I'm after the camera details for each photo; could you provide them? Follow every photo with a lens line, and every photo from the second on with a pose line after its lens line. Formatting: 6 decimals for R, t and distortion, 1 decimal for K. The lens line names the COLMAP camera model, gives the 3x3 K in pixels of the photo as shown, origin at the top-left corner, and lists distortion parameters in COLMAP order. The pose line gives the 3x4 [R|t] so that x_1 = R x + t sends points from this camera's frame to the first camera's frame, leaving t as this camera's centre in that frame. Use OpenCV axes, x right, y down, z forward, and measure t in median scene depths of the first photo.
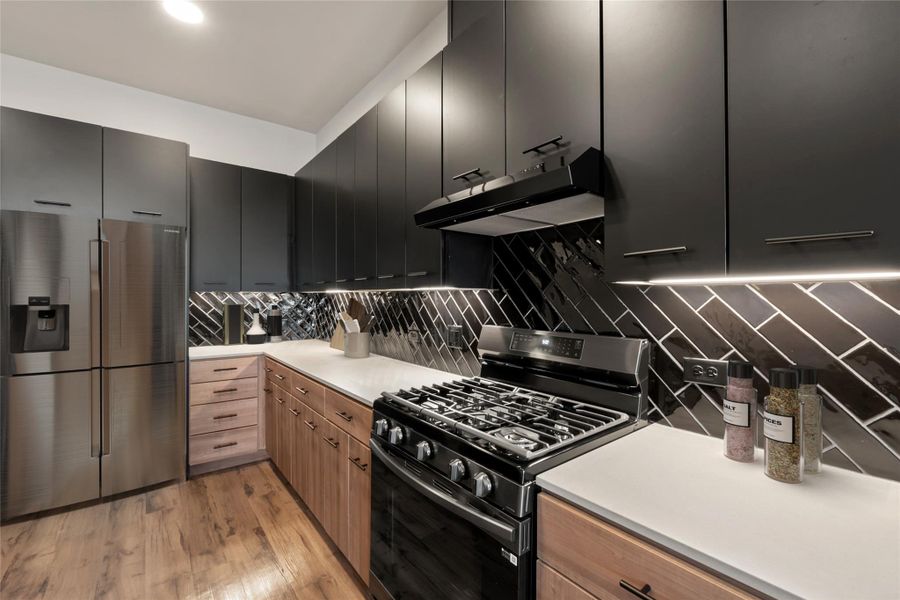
lens RADIAL K [[390.8, 0, 450.9], [0, 390.8, 296.8], [0, 0, 1]] dist [-0.000498, -0.000190]
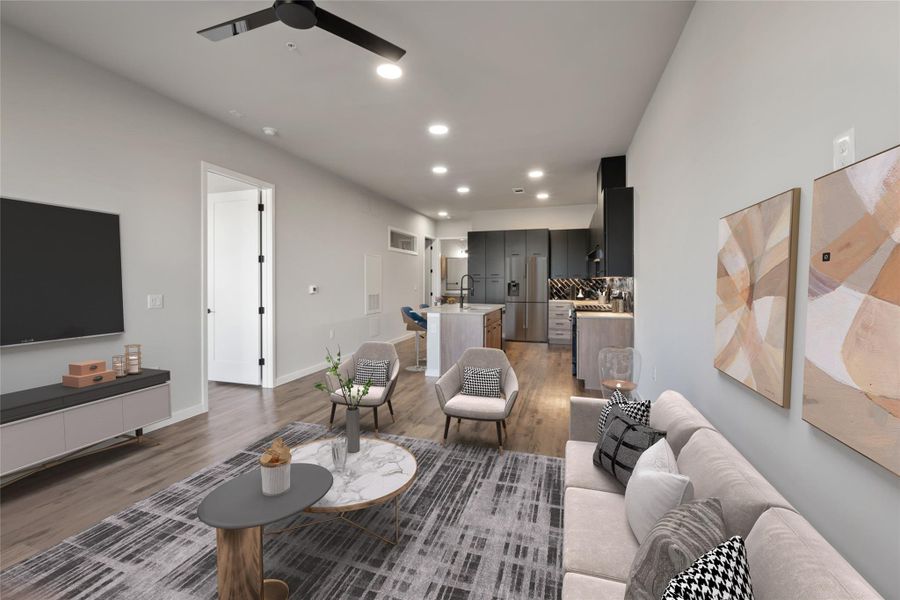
lens RADIAL K [[376.6, 0, 450.0], [0, 376.6, 300.0], [0, 0, 1]] dist [-0.000894, 0.000012]
pose [[0.592054, 0.038203, -0.804992, 1.373741], [0.002245, 0.998794, 0.049052, 0.004336], [0.805895, -0.030849, 0.591254, -1.491701]]
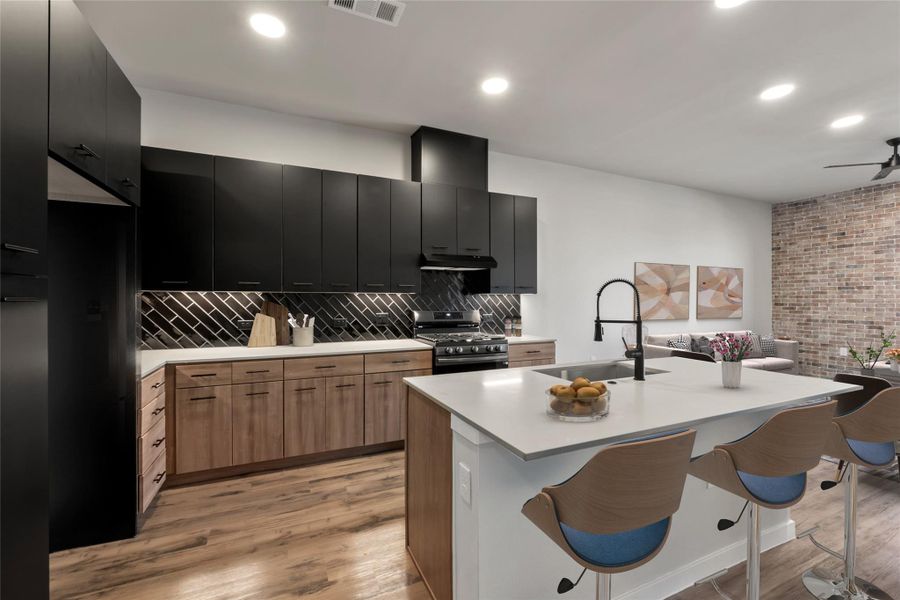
lens RADIAL K [[376.6, 0, 450.0], [0, 376.6, 300.0], [0, 0, 1]] dist [-0.000894, 0.000012]
pose [[0.227117, -0.002926, 0.973863, -1.451697], [-0.000505, 0.999995, 0.003122, 0.006157], [-0.973867, -0.001201, 0.227115, 0.271985]]
